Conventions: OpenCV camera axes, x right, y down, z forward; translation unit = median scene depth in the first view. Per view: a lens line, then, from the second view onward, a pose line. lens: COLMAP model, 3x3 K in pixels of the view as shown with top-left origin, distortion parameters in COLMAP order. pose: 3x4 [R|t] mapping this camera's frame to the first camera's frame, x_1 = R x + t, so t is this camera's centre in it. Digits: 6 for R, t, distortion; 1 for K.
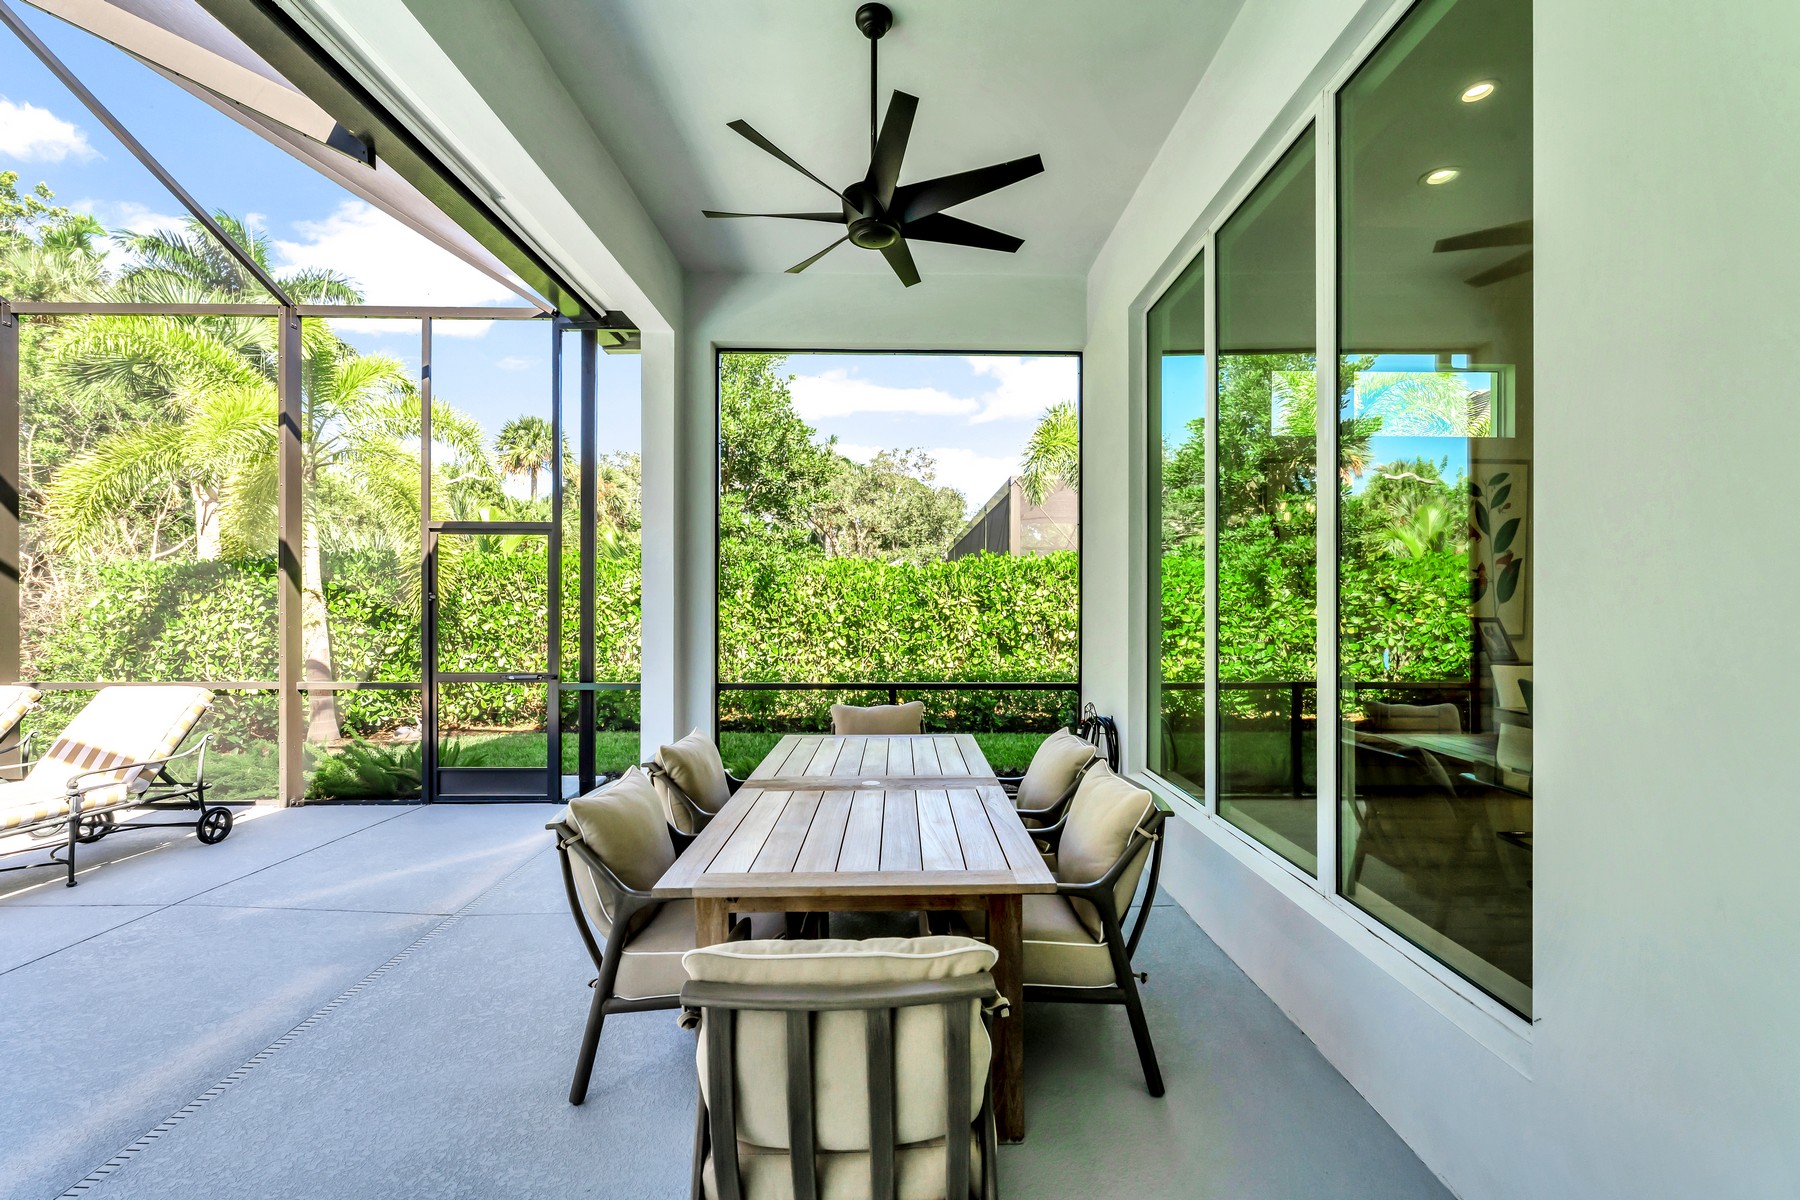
lens RADIAL K [[734.0, 0, 900.4], [0, 734.0, 612.5], [0, 0, 1]] dist [-0.001252, 0.000128]
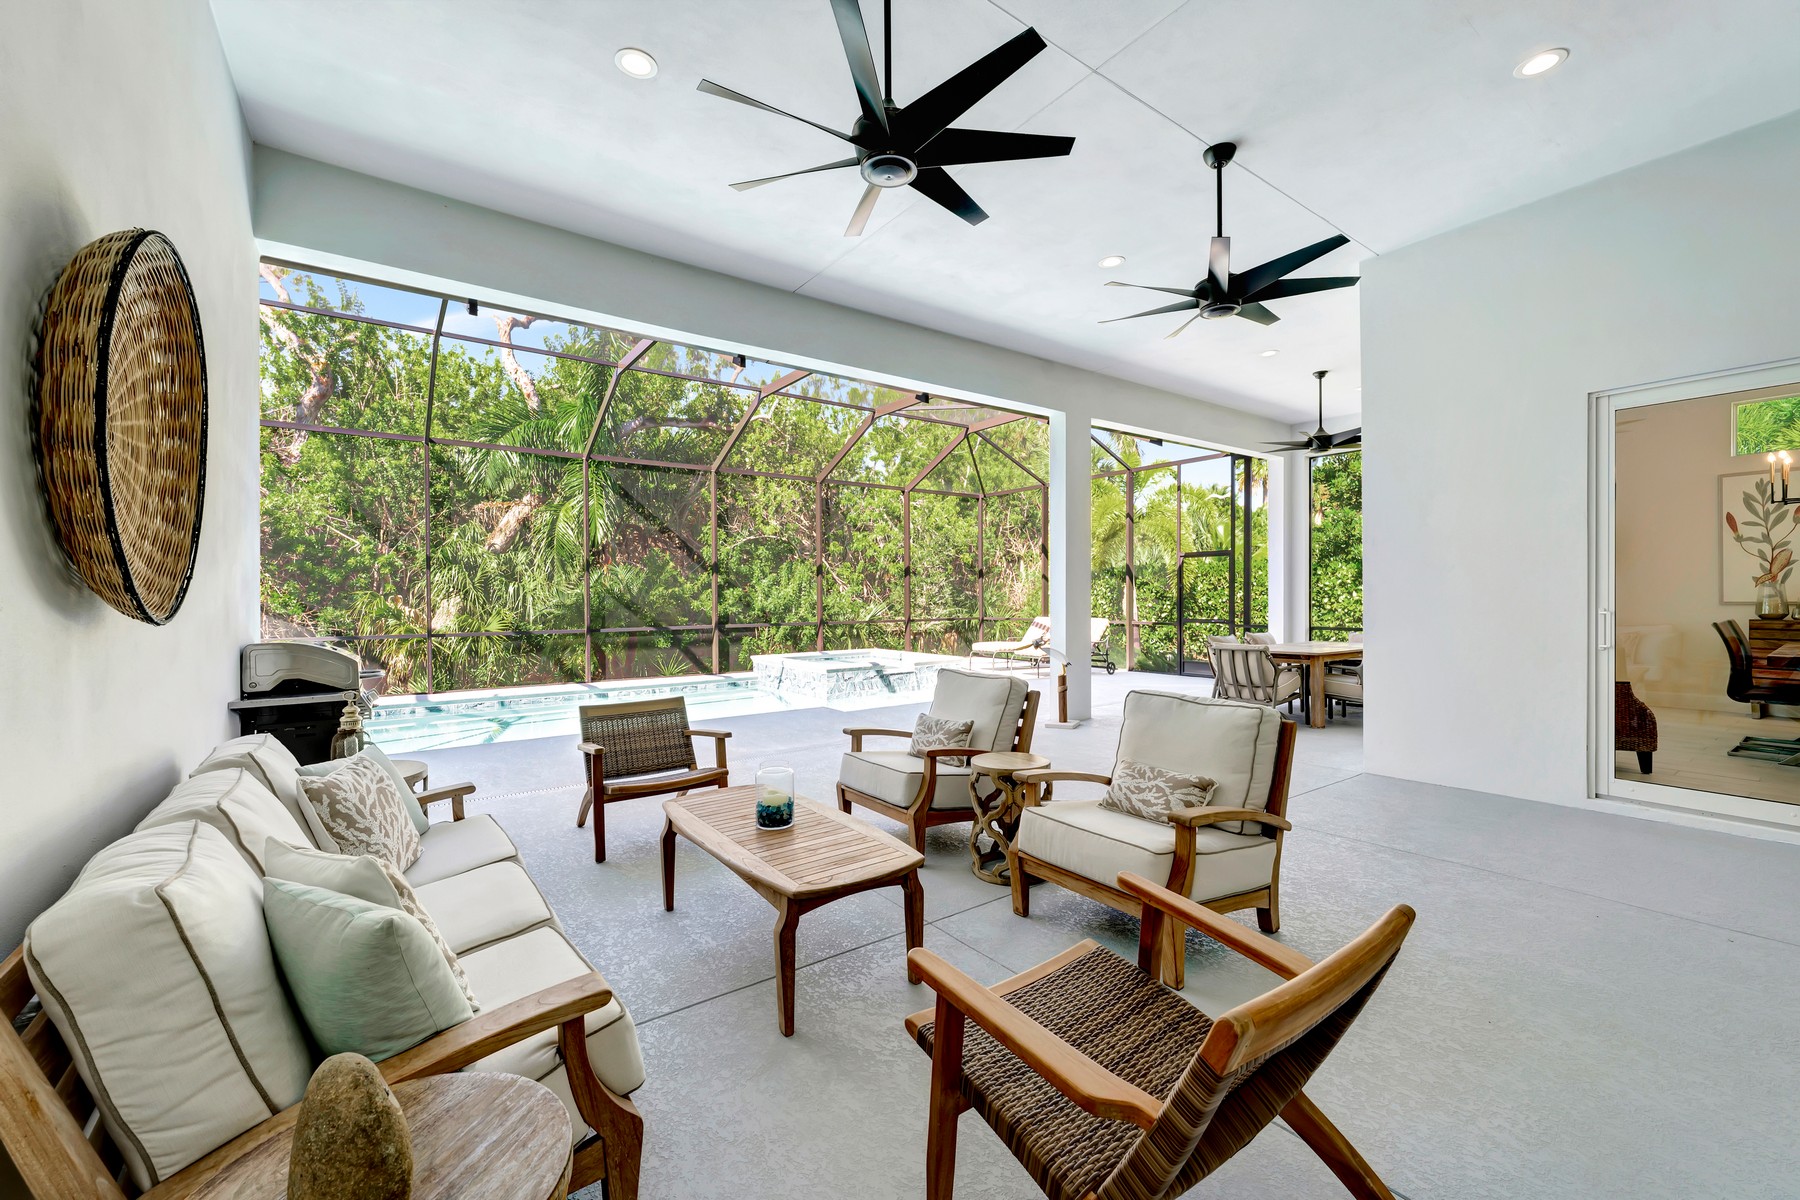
lens RADIAL K [[734.0, 0, 899.3], [0, 734.0, 599.4], [0, 0, 1]] dist [-0.001252, 0.000128]
pose [[0.586967, -0.002595, -0.809607, 0.461866], [-0.002717, 0.999983, -0.005175, 0.022993], [0.809606, 0.005237, 0.586950, -0.698525]]
